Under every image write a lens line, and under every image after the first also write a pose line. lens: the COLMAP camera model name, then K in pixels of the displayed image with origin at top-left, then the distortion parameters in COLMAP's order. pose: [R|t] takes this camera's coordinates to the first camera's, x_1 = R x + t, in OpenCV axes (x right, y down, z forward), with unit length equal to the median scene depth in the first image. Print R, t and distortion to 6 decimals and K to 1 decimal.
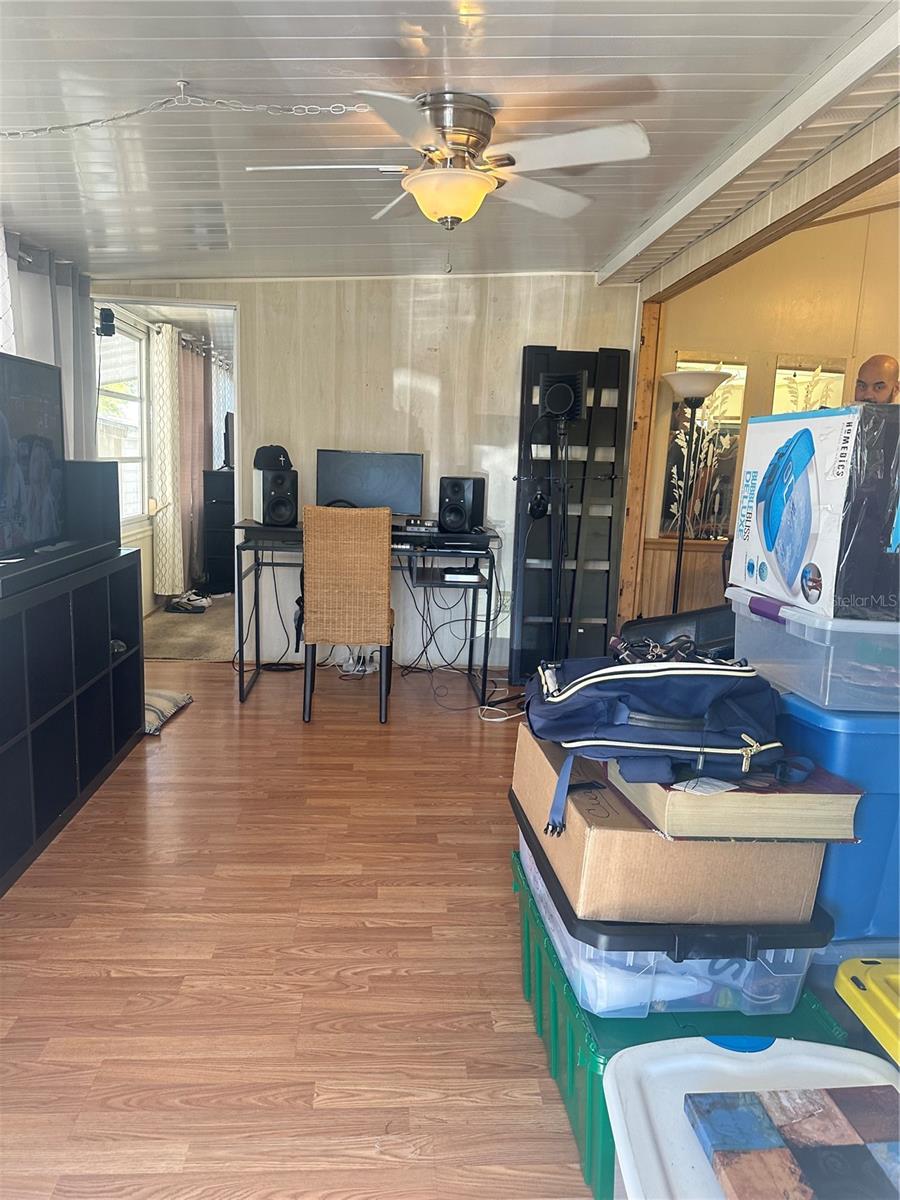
lens RADIAL K [[847.9, 0, 456.9], [0, 847.9, 604.0], [0, 0, 1]] dist [0.059602, -0.074789]
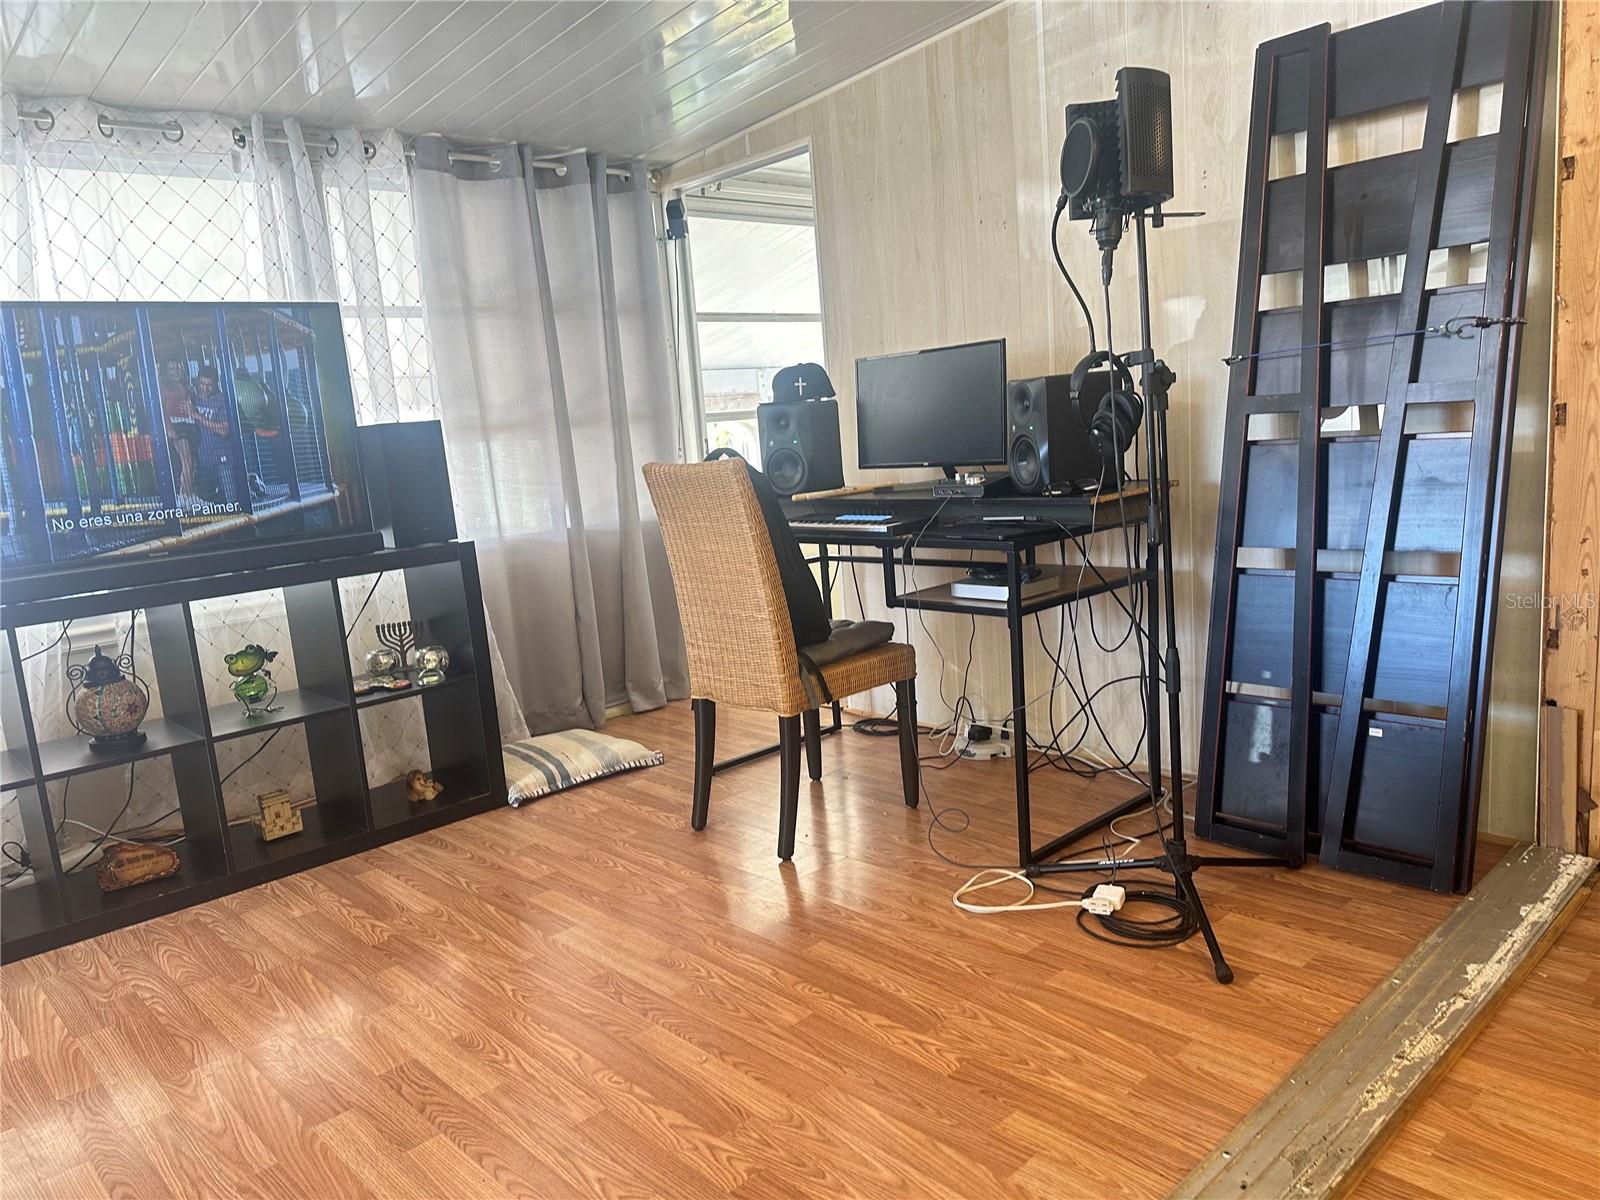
lens RADIAL K [[1130.5, 0, 803.4], [0, 1130.5, 597.8], [0, 0, 1]] dist [0.059602, -0.074789]
pose [[0.608936, 0.038587, -0.792280, 0.726723], [-0.027592, 0.999242, 0.027459, -0.068722], [0.792740, 0.005140, 0.609539, 0.858511]]
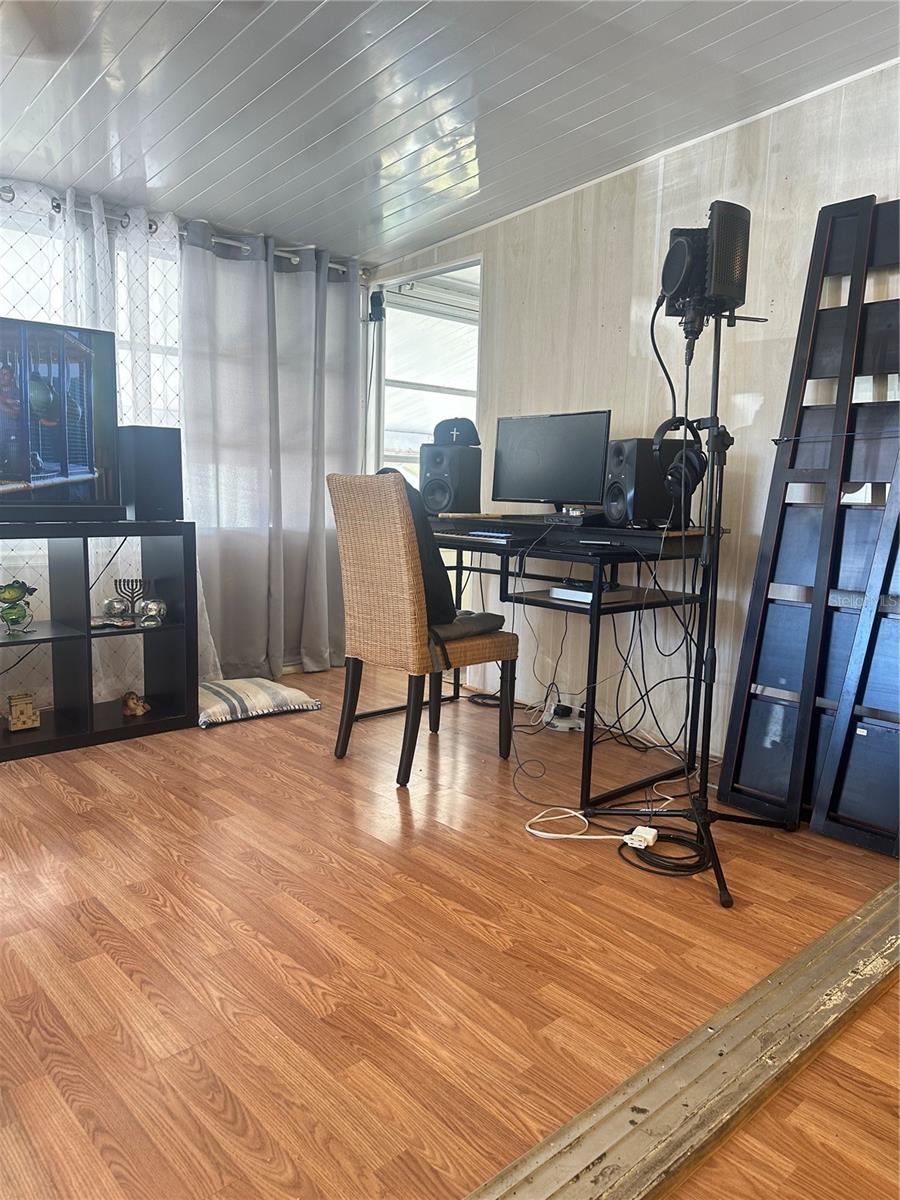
lens RADIAL K [[847.9, 0, 447.0], [0, 847.9, 590.3], [0, 0, 1]] dist [0.059602, -0.074789]
pose [[0.599468, 0.076781, -0.796707, 0.725929], [-0.134093, 0.990954, -0.005395, -0.030760], [0.789086, 0.110067, 0.604341, 0.884374]]
